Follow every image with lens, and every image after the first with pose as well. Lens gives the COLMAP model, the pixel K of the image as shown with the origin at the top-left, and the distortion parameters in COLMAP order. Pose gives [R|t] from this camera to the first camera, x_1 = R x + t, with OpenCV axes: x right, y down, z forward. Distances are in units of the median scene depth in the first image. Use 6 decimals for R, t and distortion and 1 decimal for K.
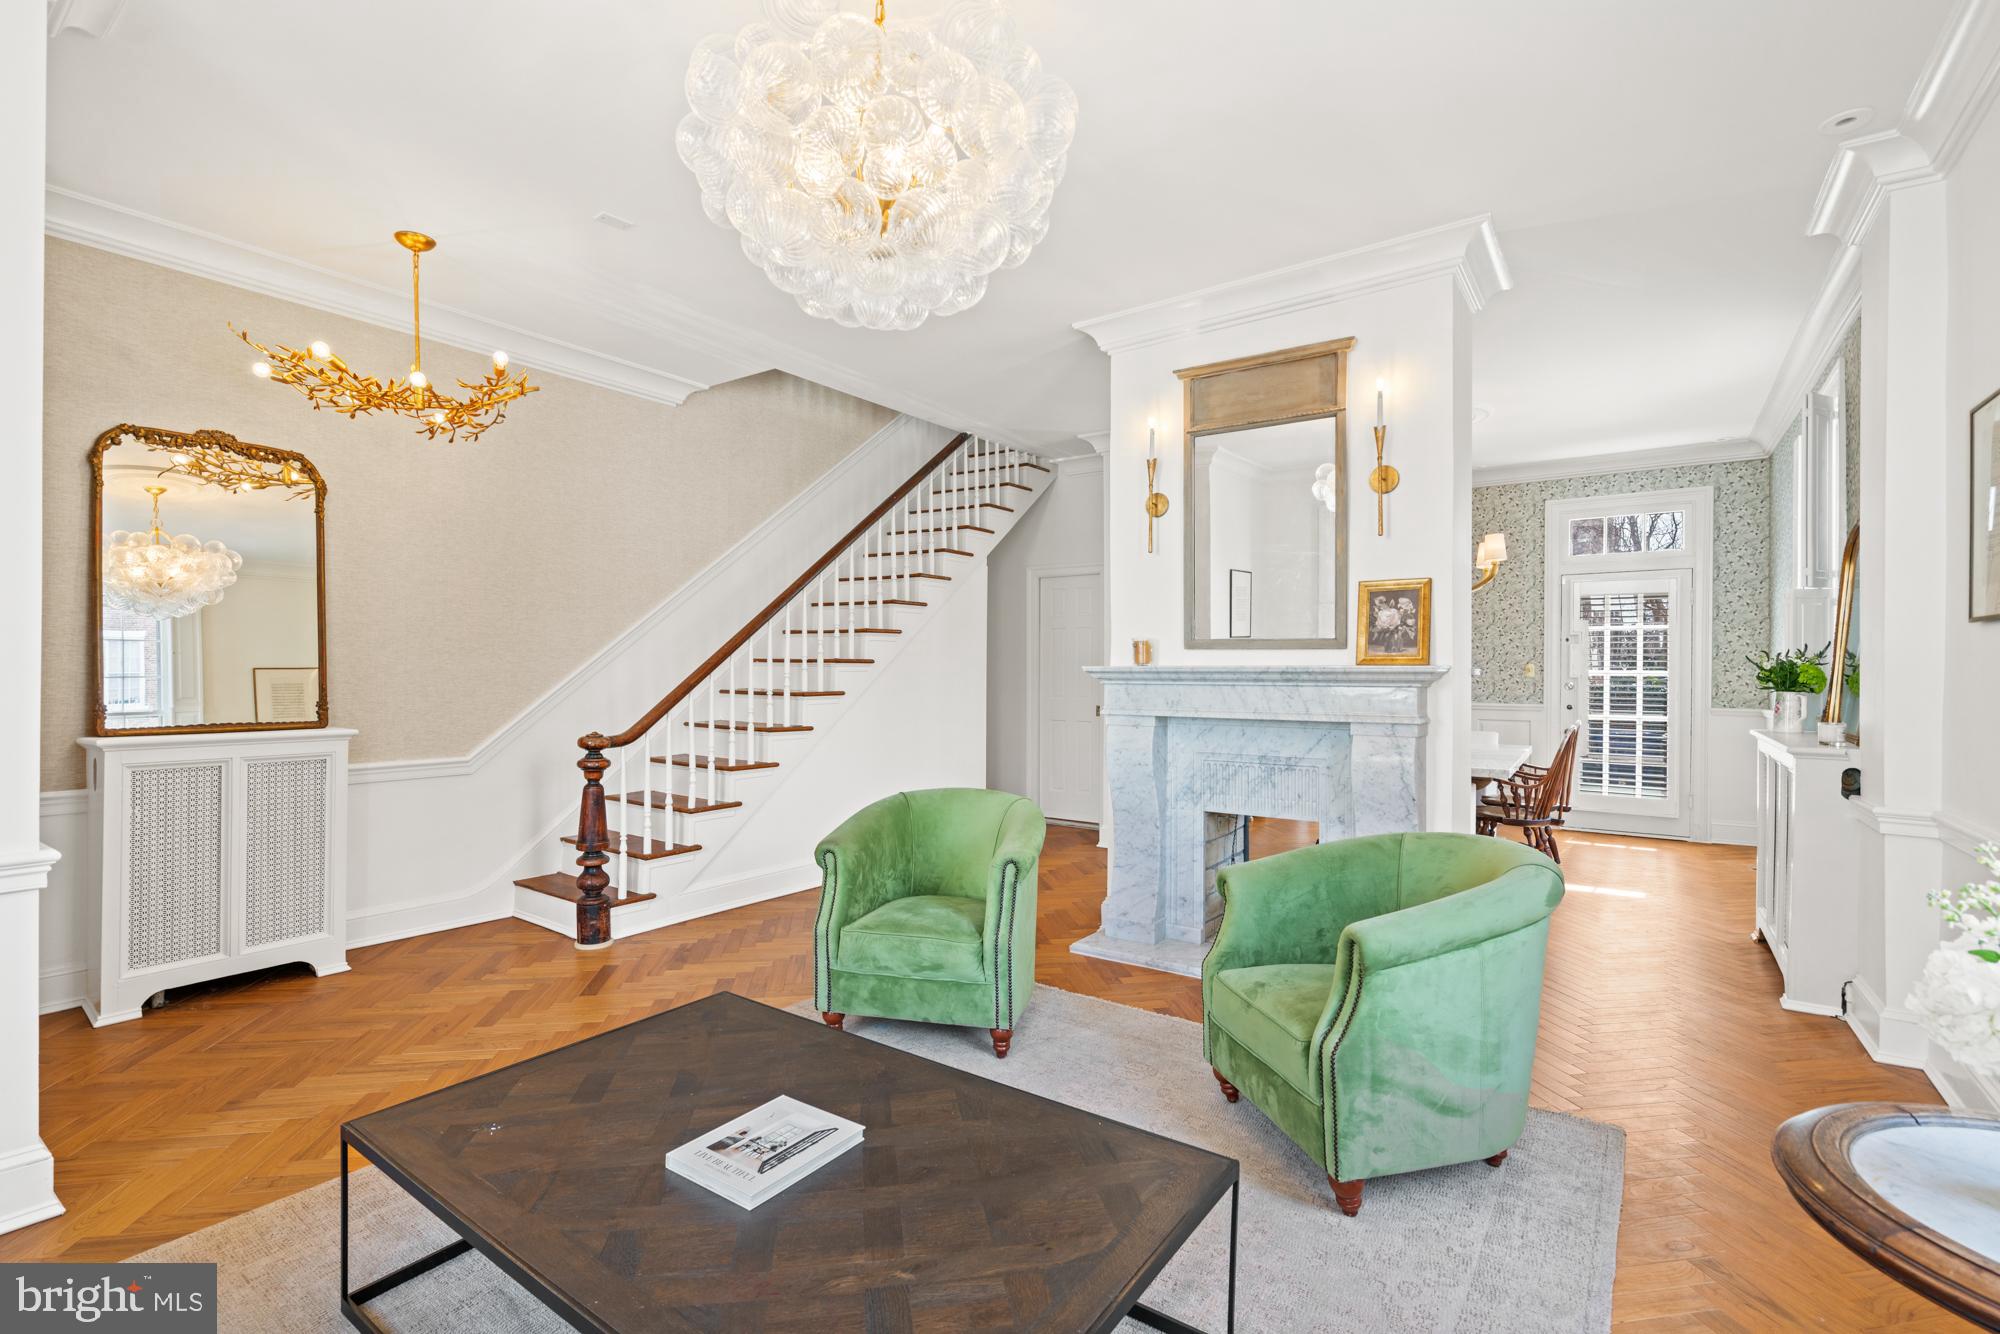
lens RADIAL K [[910.6, 0, 994.8], [0, 910.6, 667.9], [0, 0, 1]] dist [-0.007035, 0.004274]
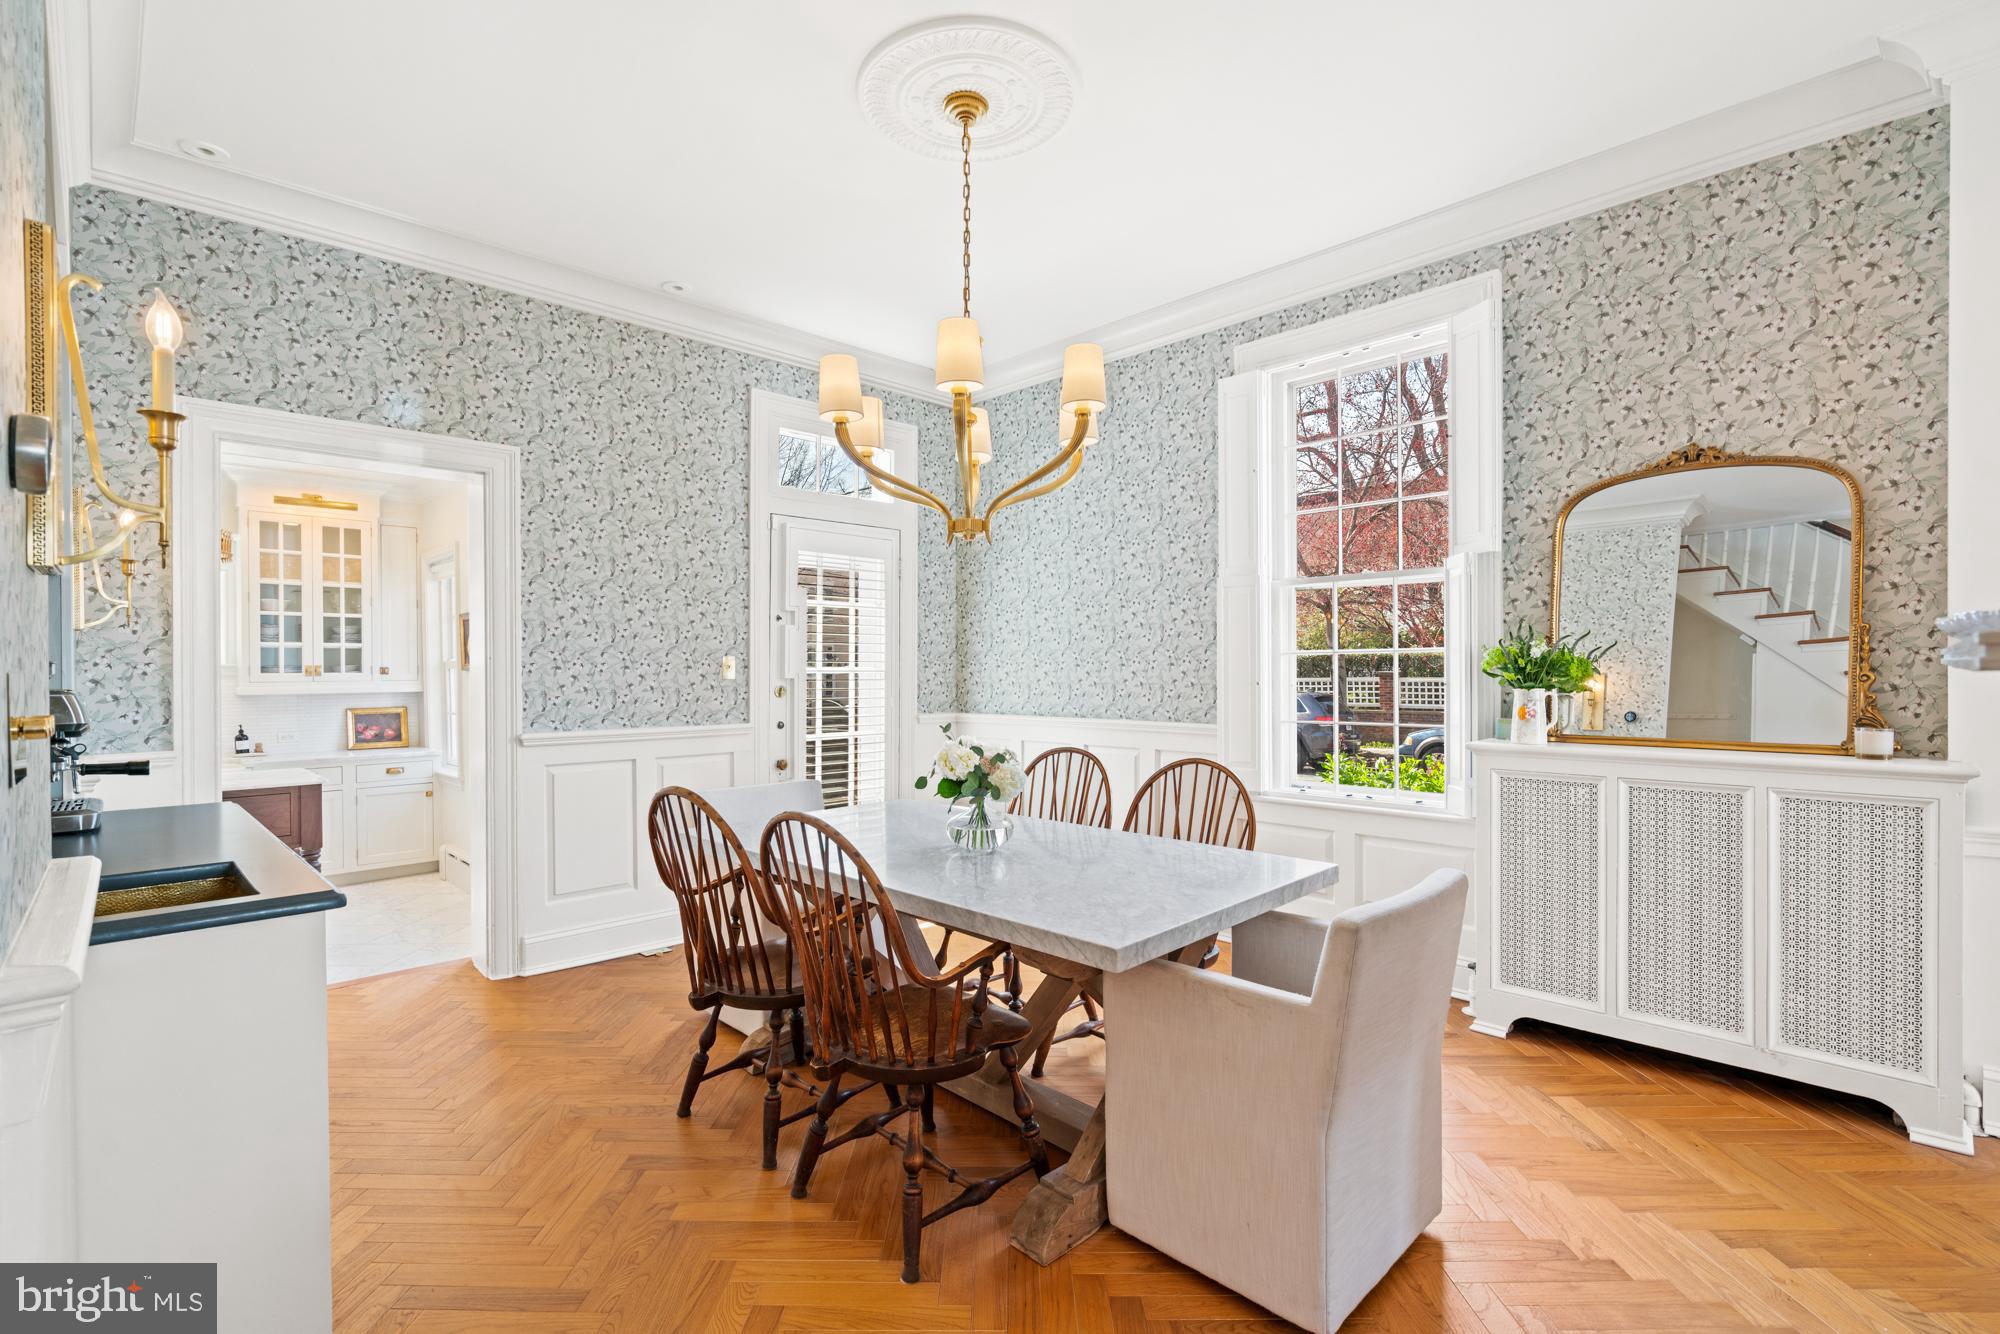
lens RADIAL K [[910.6, 0, 995.1], [0, 910.6, 674.2], [0, 0, 1]] dist [-0.007035, 0.004274]
pose [[0.172860, -0.008148, 0.984913, 0.070135], [0.006446, 0.999954, 0.007141, 0.006757], [-0.984925, 0.005115, 0.172904, 1.391350]]
